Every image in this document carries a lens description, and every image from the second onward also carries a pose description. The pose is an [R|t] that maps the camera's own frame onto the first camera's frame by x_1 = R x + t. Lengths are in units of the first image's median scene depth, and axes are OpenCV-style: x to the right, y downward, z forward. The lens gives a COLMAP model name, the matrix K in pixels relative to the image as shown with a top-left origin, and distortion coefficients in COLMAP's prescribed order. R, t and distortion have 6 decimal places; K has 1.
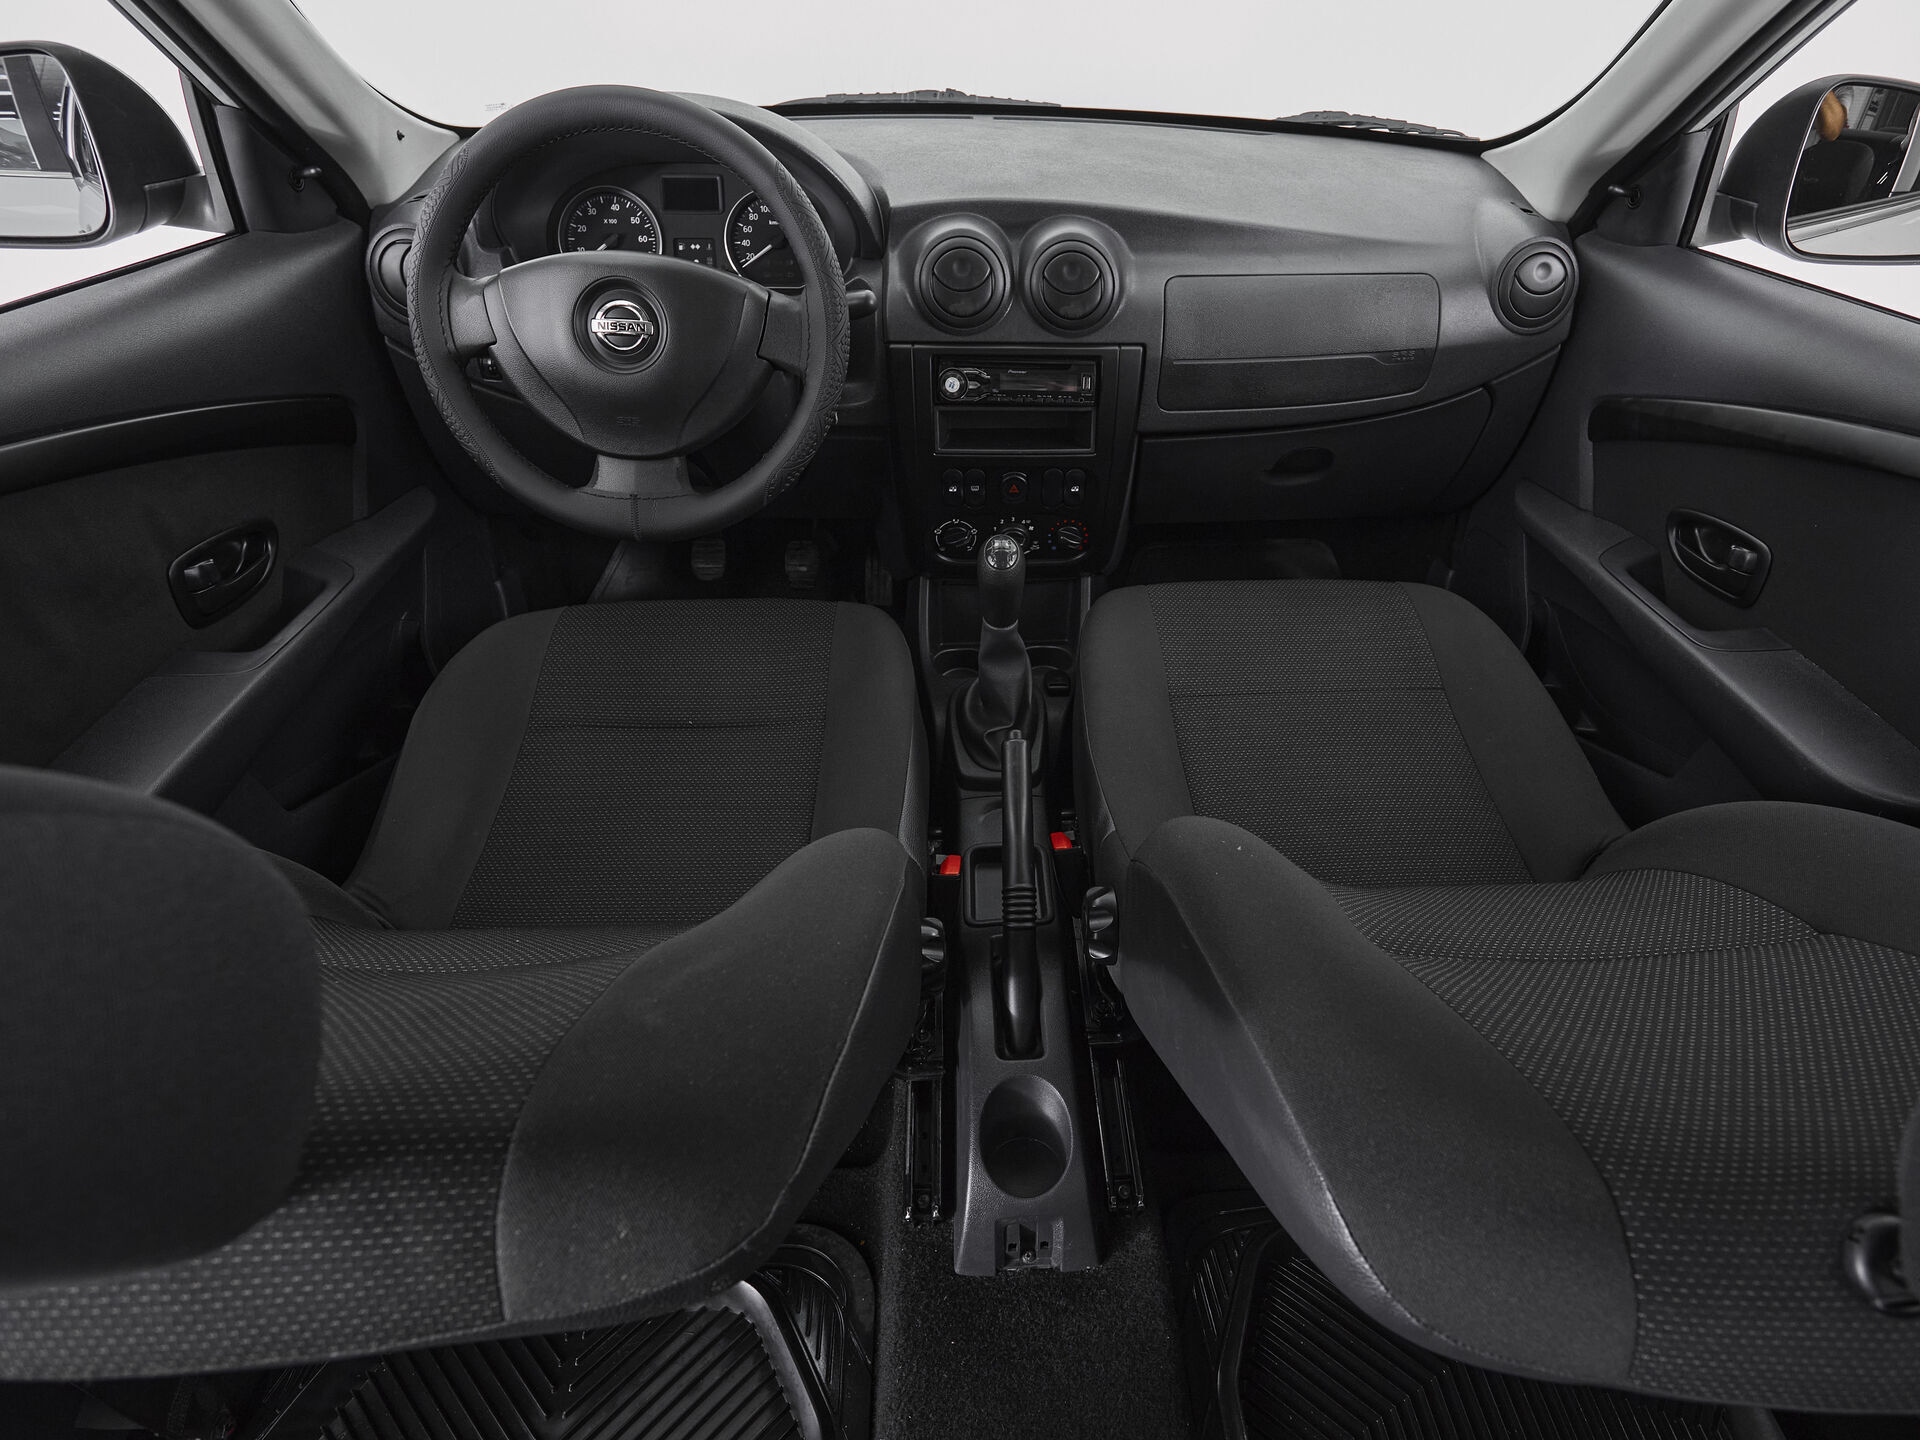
lens RADIAL K [[1077.7, 0, 1024.7], [0, 1077.7, 738.7], [0, 0, 1]] dist [-0.006615, -0.000768]
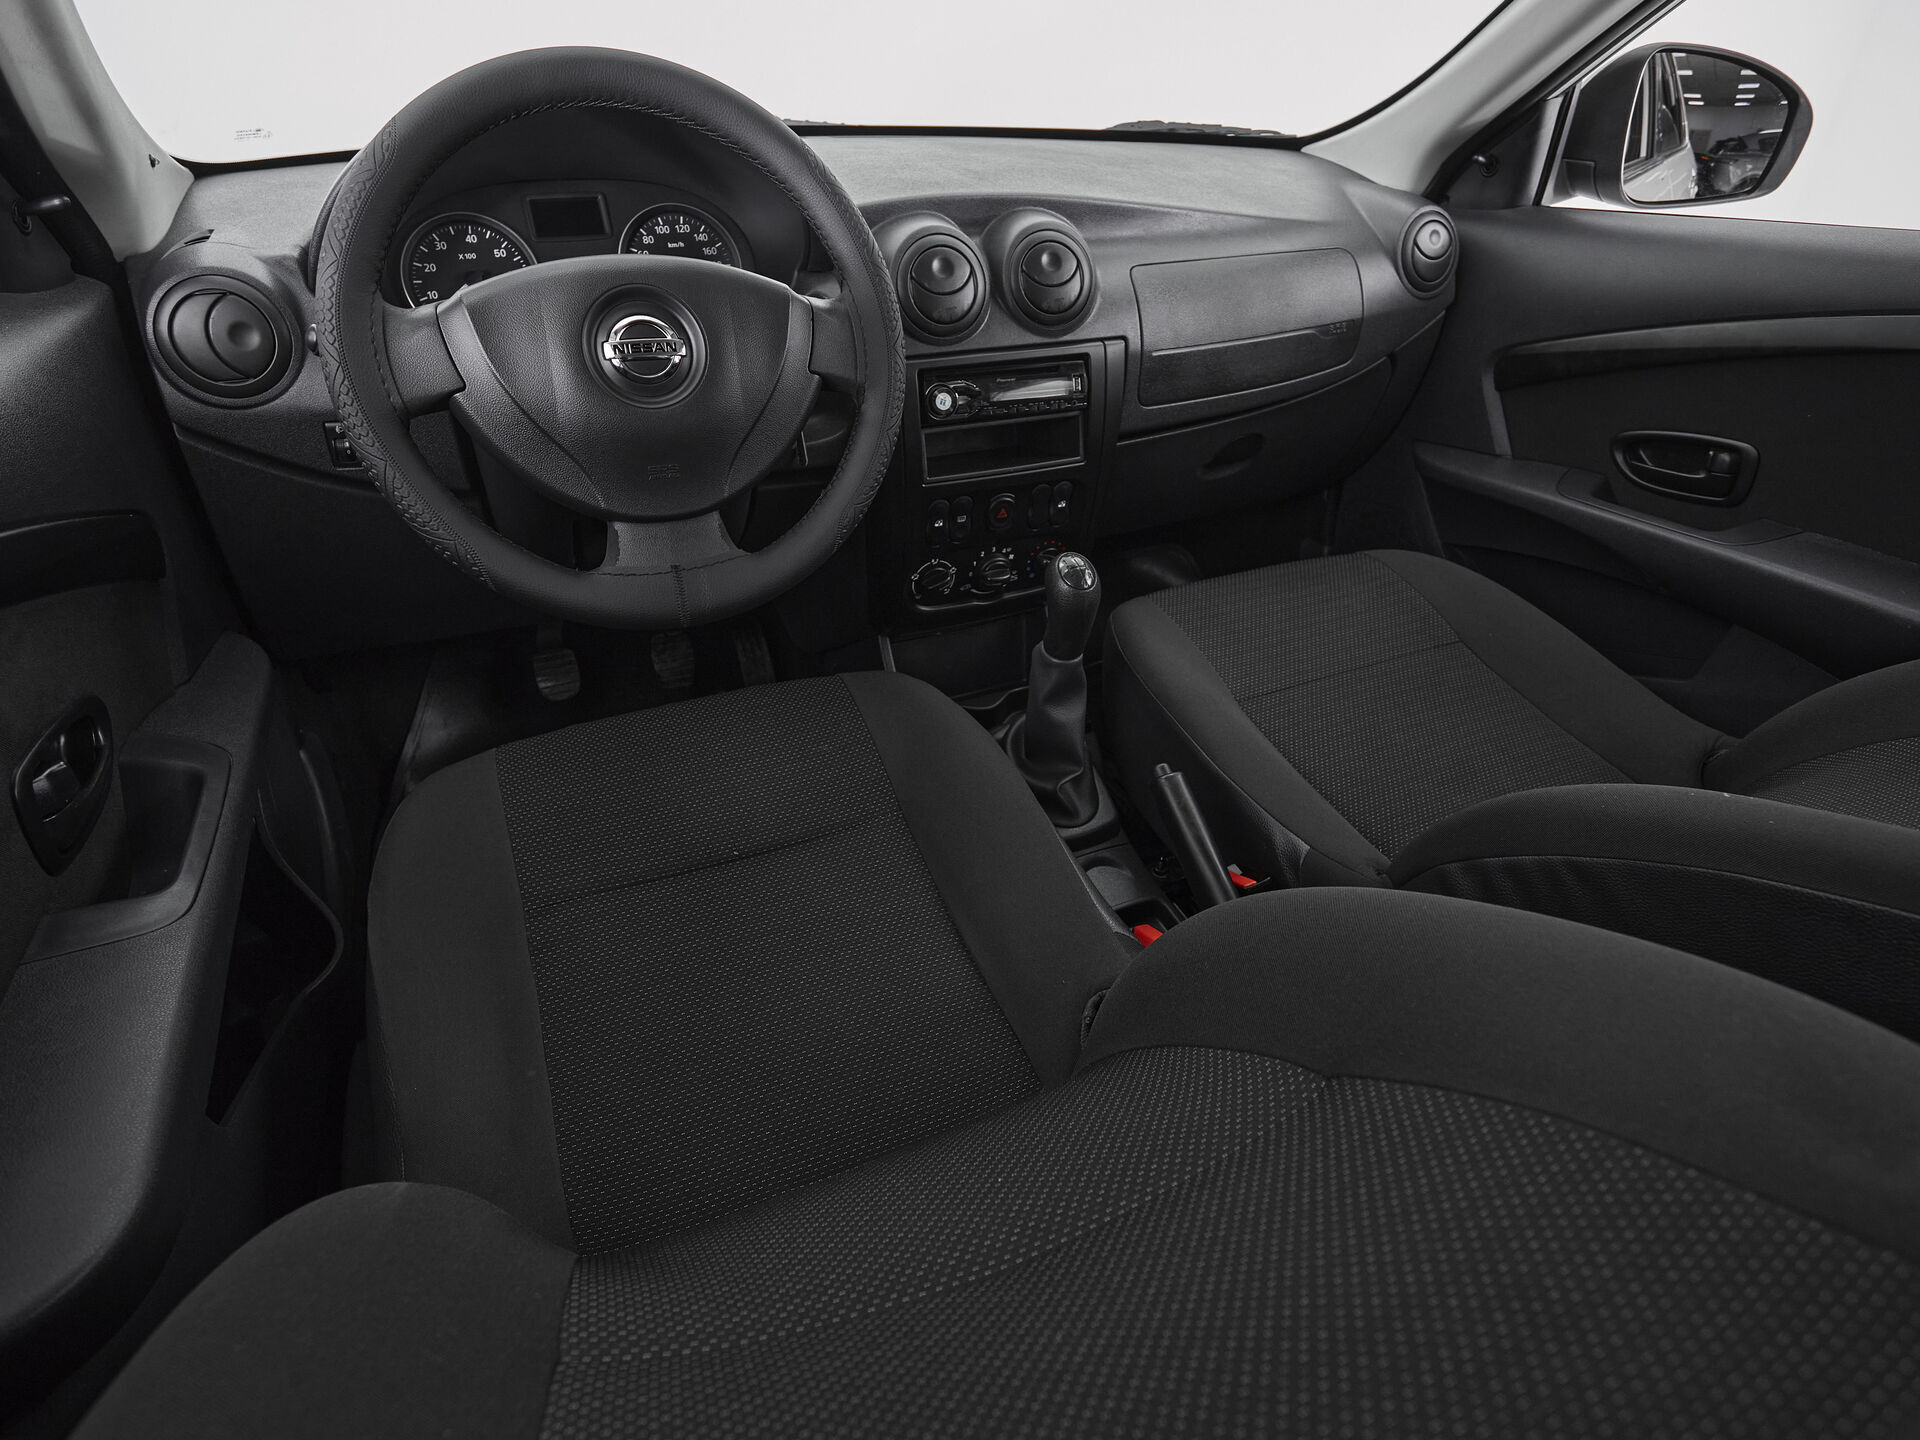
lens RADIAL K [[1077.7, 0, 955.4], [0, 1077.7, 711.0], [0, 0, 1]] dist [-0.006615, -0.000768]
pose [[0.931406, -0.199346, 0.304540, -0.374381], [0.228151, 0.971666, -0.061742, -0.030023], [-0.283603, 0.126988, 0.950496, 0.202953]]
